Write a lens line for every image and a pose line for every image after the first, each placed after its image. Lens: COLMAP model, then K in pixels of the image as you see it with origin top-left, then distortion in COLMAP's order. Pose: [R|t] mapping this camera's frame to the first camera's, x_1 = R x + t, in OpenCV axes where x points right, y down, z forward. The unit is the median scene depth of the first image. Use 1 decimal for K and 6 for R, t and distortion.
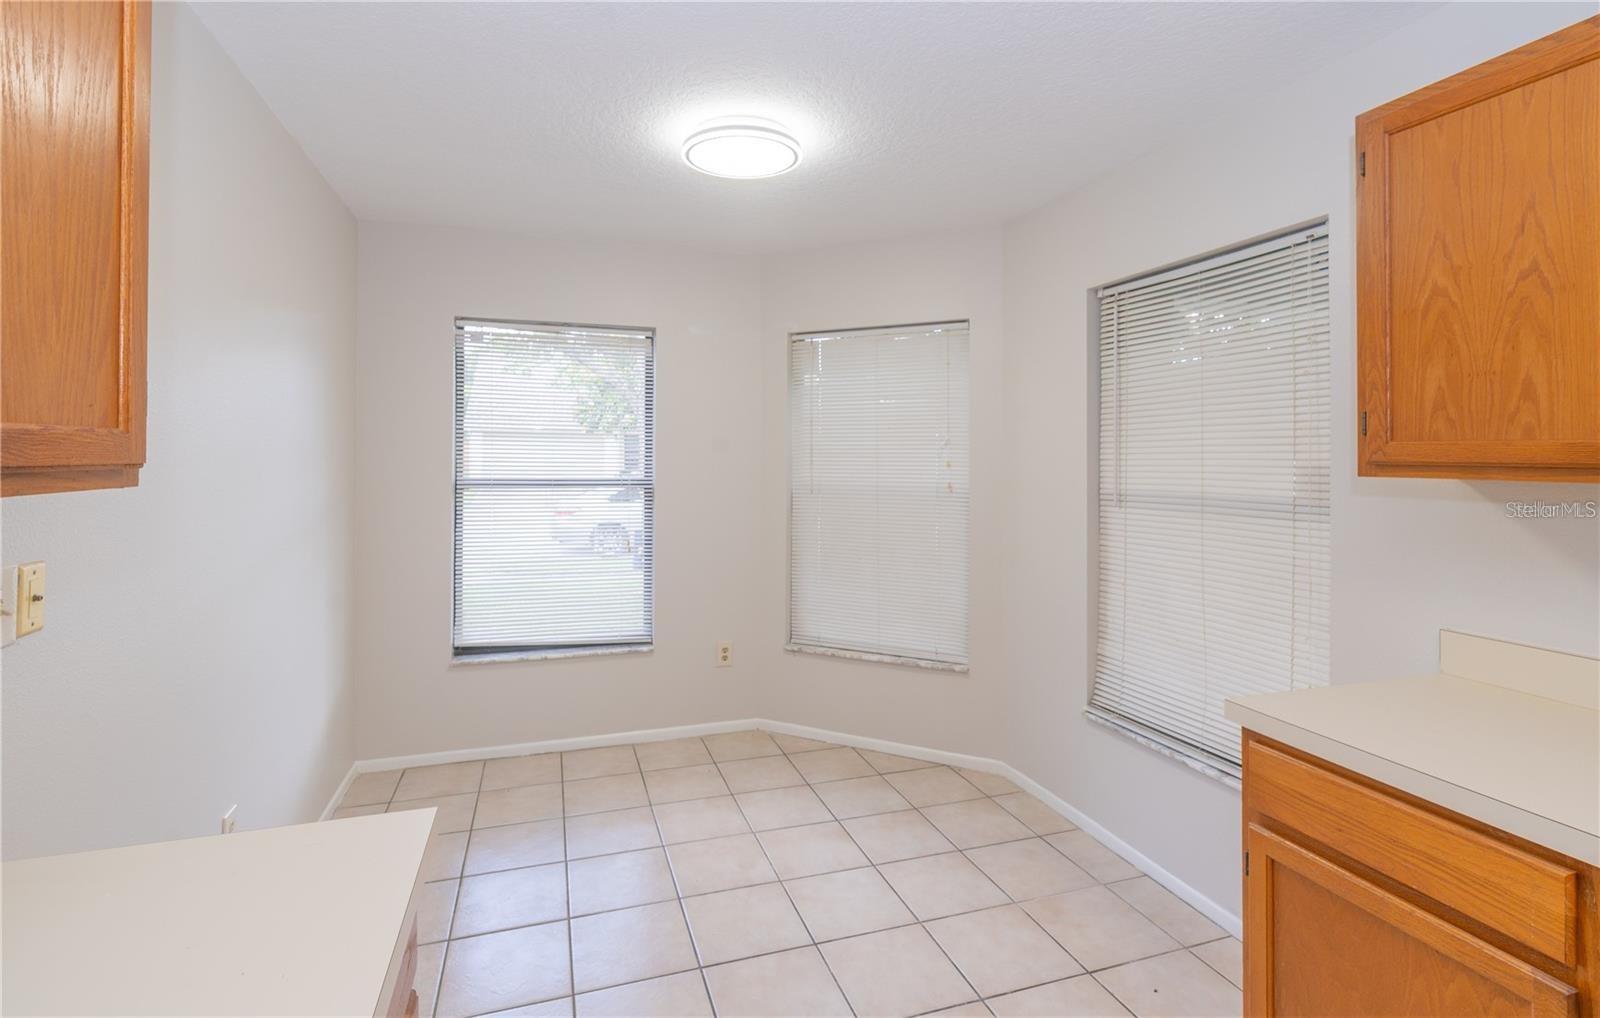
lens RADIAL K [[744.7, 0, 798.4], [0, 744.7, 459.2], [0, 0, 1]] dist [-0.026173, -0.000045]
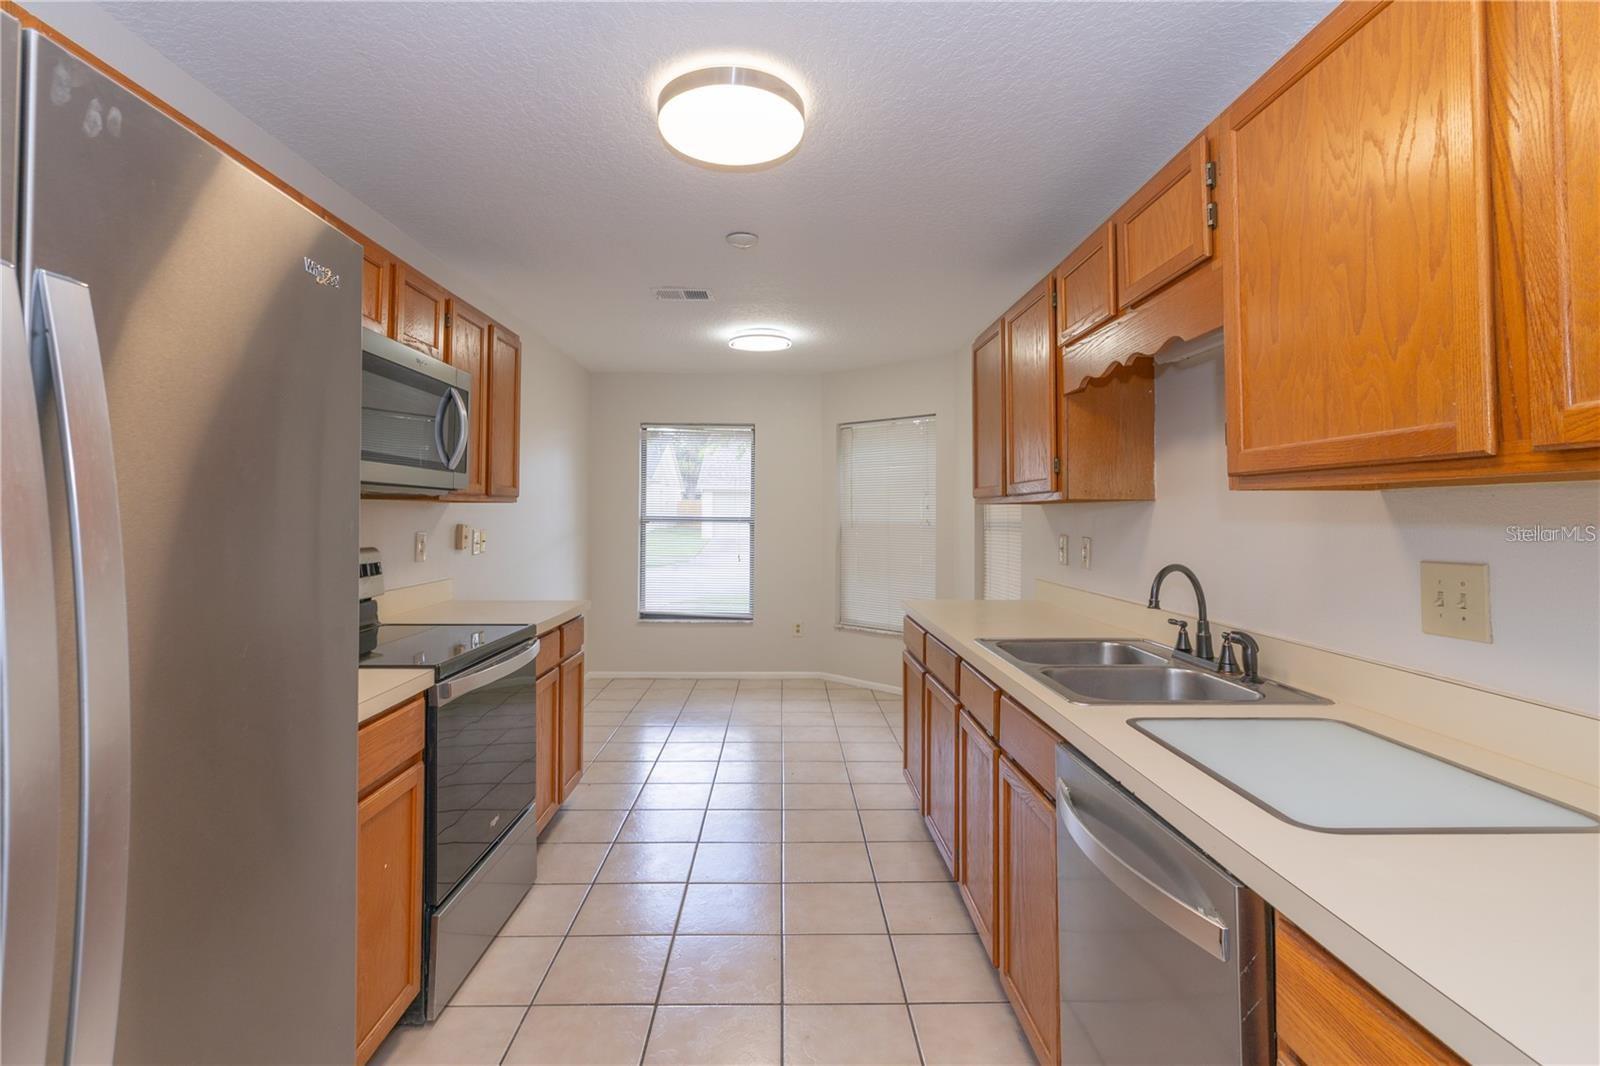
lens RADIAL K [[727.1, 0, 799.6], [0, 727.1, 511.2], [0, 0, 1]] dist [-0.005182, 0.000594]
pose [[0.956209, -0.001131, -0.292684, 0.380116], [-0.000464, 0.999985, -0.005381, 0.022529], [0.292686, 0.005281, 0.956194, -0.508424]]
